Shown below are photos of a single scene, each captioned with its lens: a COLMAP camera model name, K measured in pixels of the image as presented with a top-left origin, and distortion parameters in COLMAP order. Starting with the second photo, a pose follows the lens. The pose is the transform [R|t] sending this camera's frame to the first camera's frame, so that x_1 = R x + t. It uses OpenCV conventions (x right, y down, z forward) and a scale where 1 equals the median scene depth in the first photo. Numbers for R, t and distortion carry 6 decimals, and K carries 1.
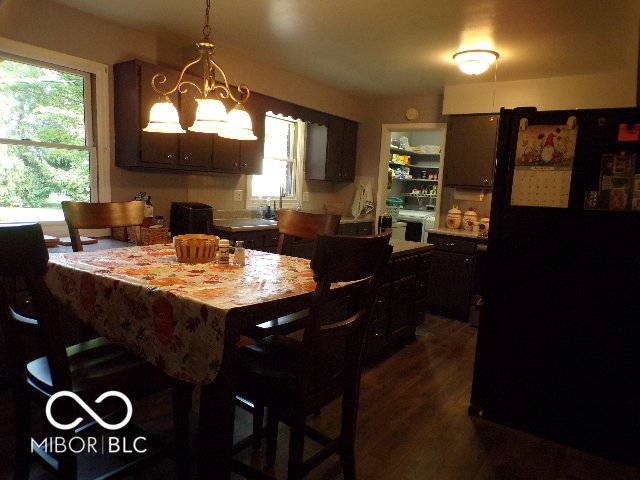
lens RADIAL K [[442.7, 0, 320.0], [0, 442.7, 240.0], [0, 0, 1]] dist [-0.003622, -0.001230]
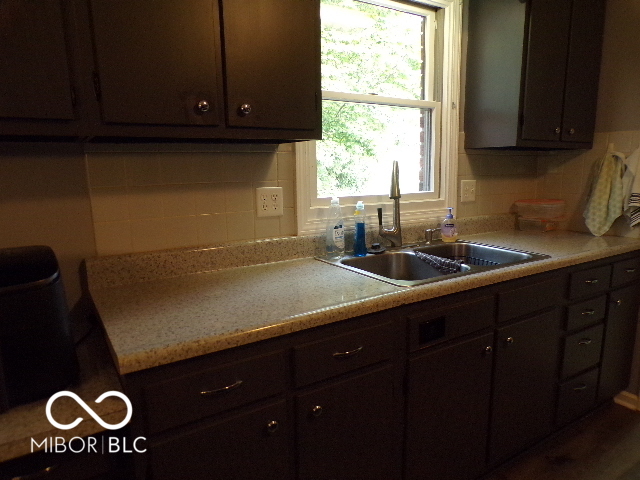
lens RADIAL K [[442.7, 0, 320.0], [0, 442.7, 240.0], [0, 0, 1]] dist [-0.003622, -0.001230]
pose [[0.924623, 0.000462, -0.380884, -0.000716], [0.012561, 0.999418, 0.031704, -0.068544], [0.380677, -0.034098, 0.924079, 0.578845]]
